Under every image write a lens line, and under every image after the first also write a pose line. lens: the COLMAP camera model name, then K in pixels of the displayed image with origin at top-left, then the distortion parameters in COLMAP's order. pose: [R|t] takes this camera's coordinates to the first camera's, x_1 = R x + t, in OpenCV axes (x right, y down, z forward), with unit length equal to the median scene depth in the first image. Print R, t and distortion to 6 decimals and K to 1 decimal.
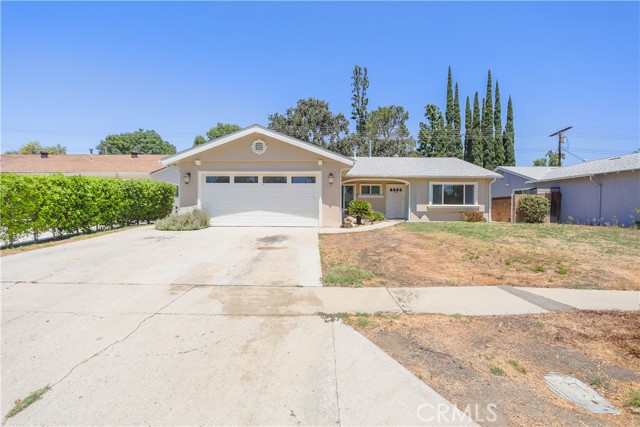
lens RADIAL K [[311.9, 0, 317.6], [0, 311.9, 210.0], [0, 0, 1]] dist [-0.001044, 0.000508]
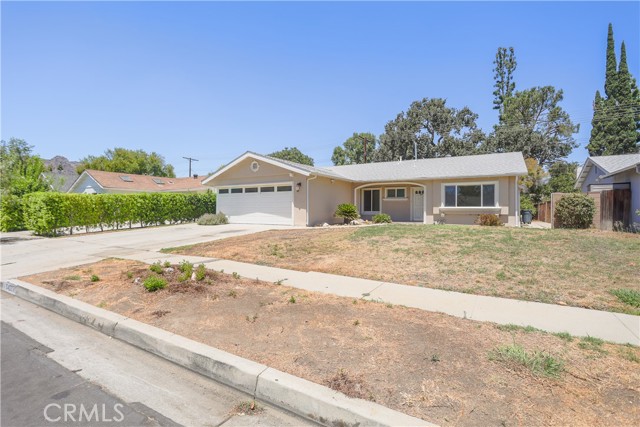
lens RADIAL K [[311.9, 0, 317.6], [0, 311.9, 210.0], [0, 0, 1]] dist [-0.001044, 0.000508]
pose [[0.859976, -0.002446, -0.510329, 0.228708], [-0.002083, 0.999963, -0.008302, 0.000656], [0.510331, 0.008203, 0.859939, -0.013201]]
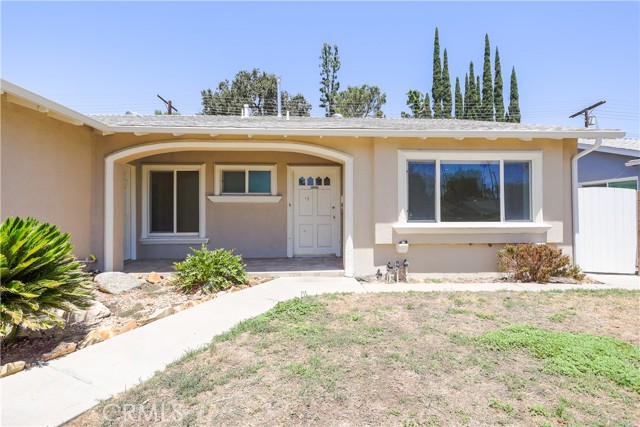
lens RADIAL K [[311.9, 0, 317.6], [0, 311.9, 210.0], [0, 0, 1]] dist [-0.001044, 0.000508]
pose [[0.999099, -0.007677, 0.041750, 0.115031], [0.008143, 0.999906, -0.011012, -0.012133], [-0.041661, 0.011342, 0.999067, 0.298290]]
